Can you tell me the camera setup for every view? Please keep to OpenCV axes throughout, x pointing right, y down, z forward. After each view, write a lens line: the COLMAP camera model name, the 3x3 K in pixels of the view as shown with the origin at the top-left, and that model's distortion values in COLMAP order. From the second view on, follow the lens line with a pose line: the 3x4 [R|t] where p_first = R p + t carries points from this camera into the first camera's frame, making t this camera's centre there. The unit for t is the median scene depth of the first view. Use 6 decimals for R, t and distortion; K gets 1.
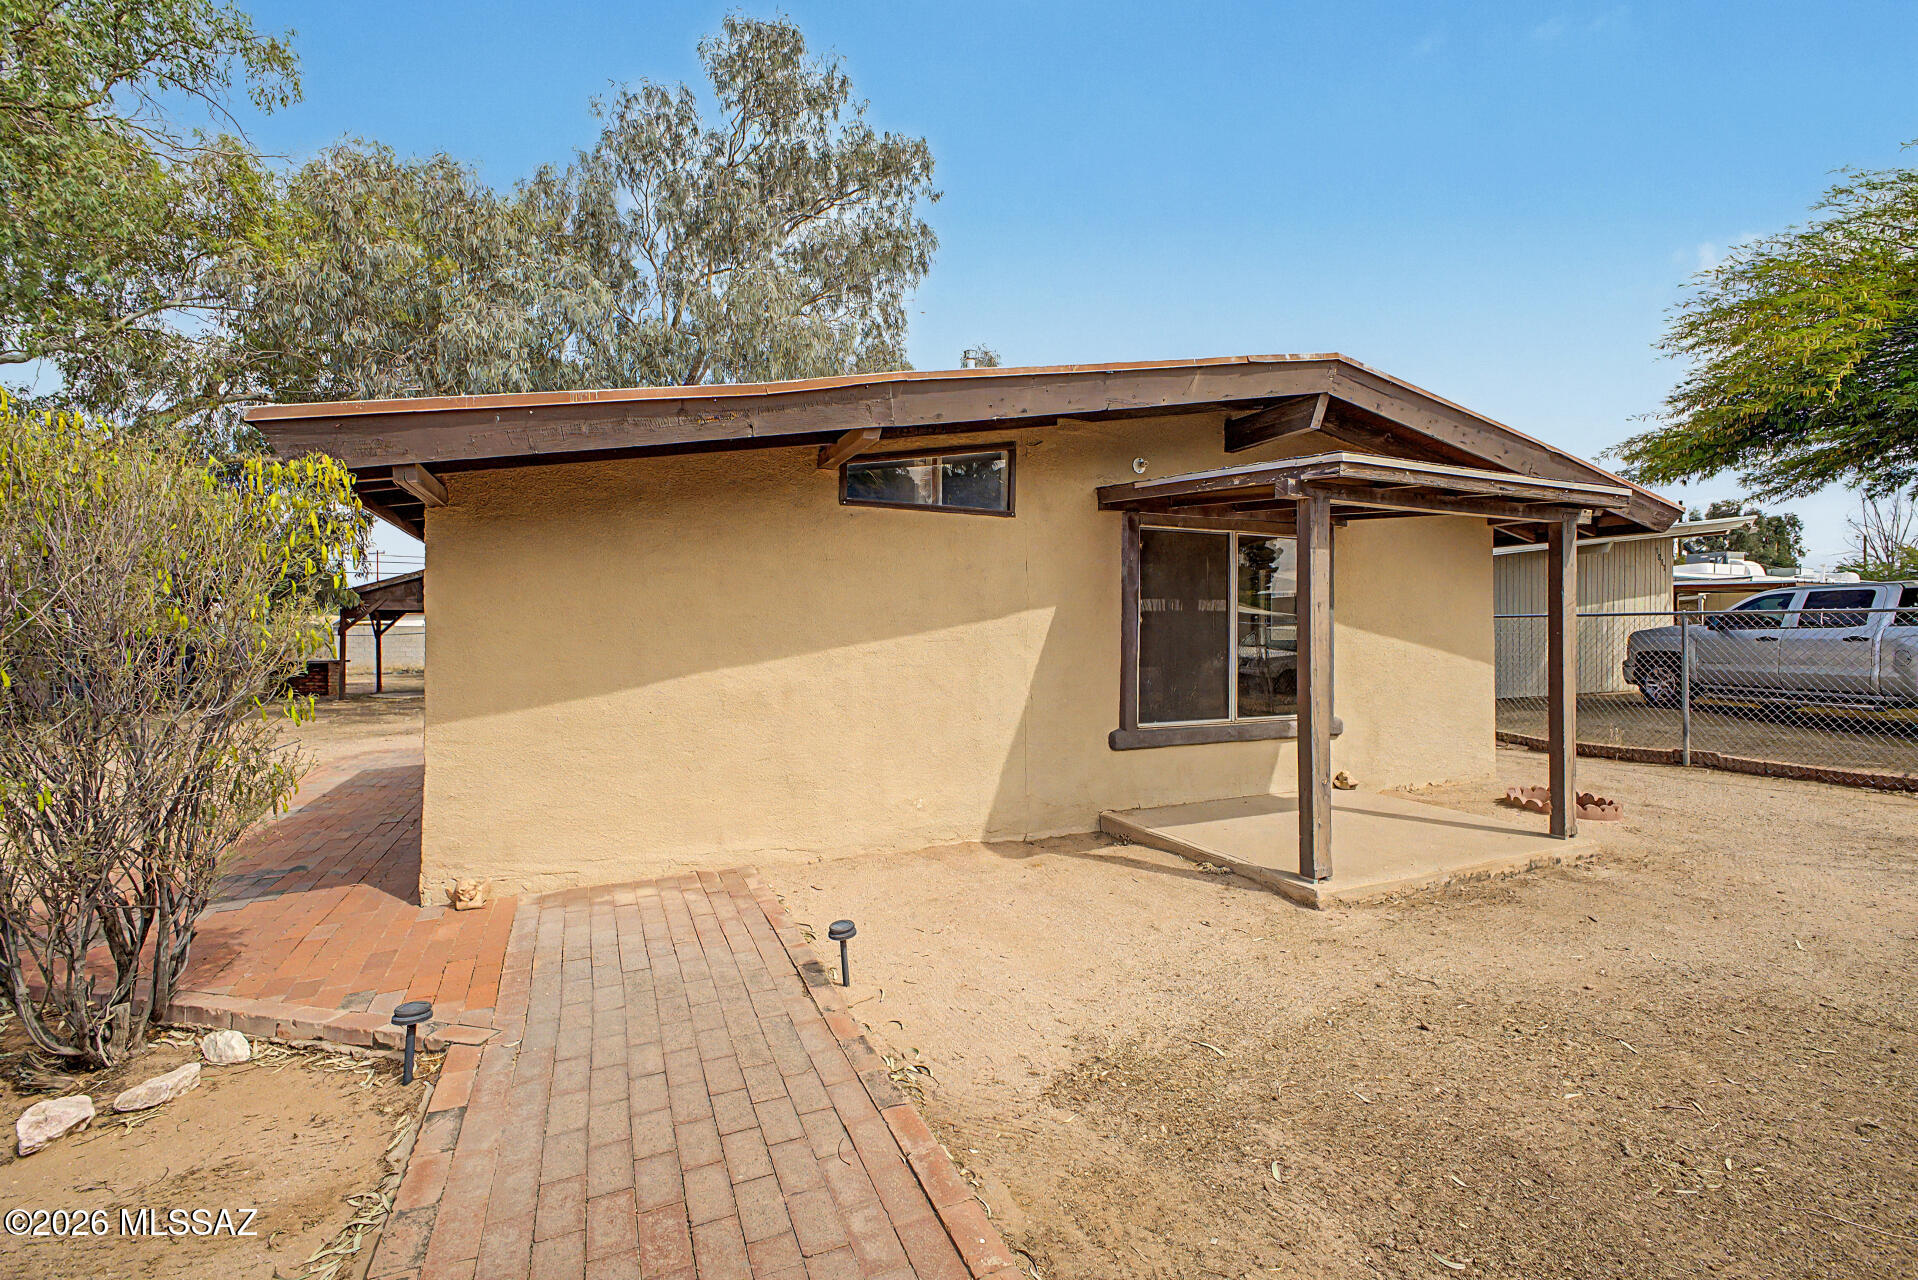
lens RADIAL K [[814.2, 0, 962.9], [0, 814.2, 639.3], [0, 0, 1]] dist [0.001963, 0.000376]
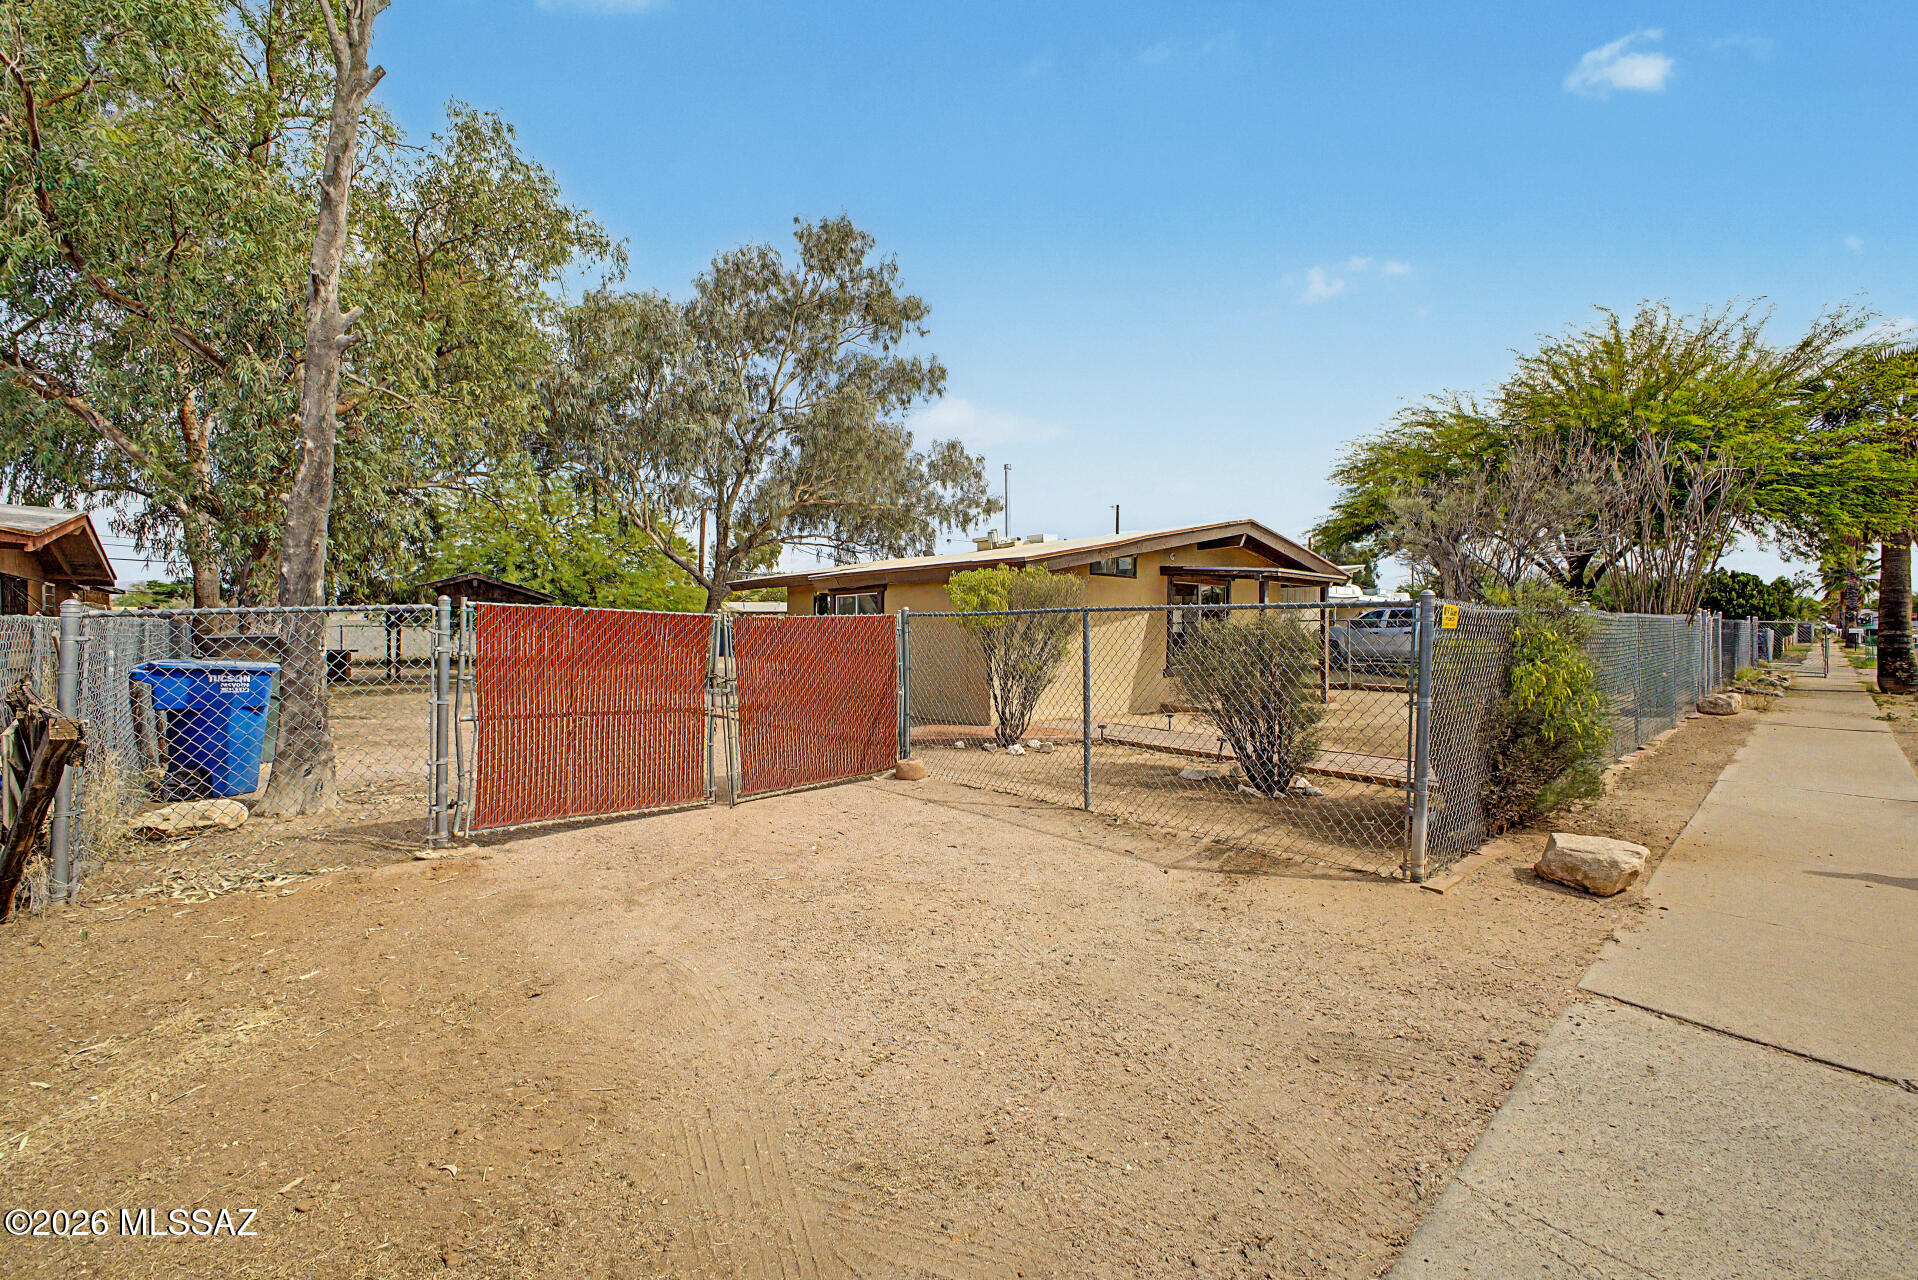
lens RADIAL K [[814.2, 0, 955.6], [0, 814.2, 631.3], [0, 0, 1]] dist [0.001963, 0.000376]
pose [[0.948369, 0.004662, 0.317135, -0.692404], [-0.001418, 0.999944, -0.010461, 0.018187], [-0.317166, 0.009471, 0.948323, -0.636847]]
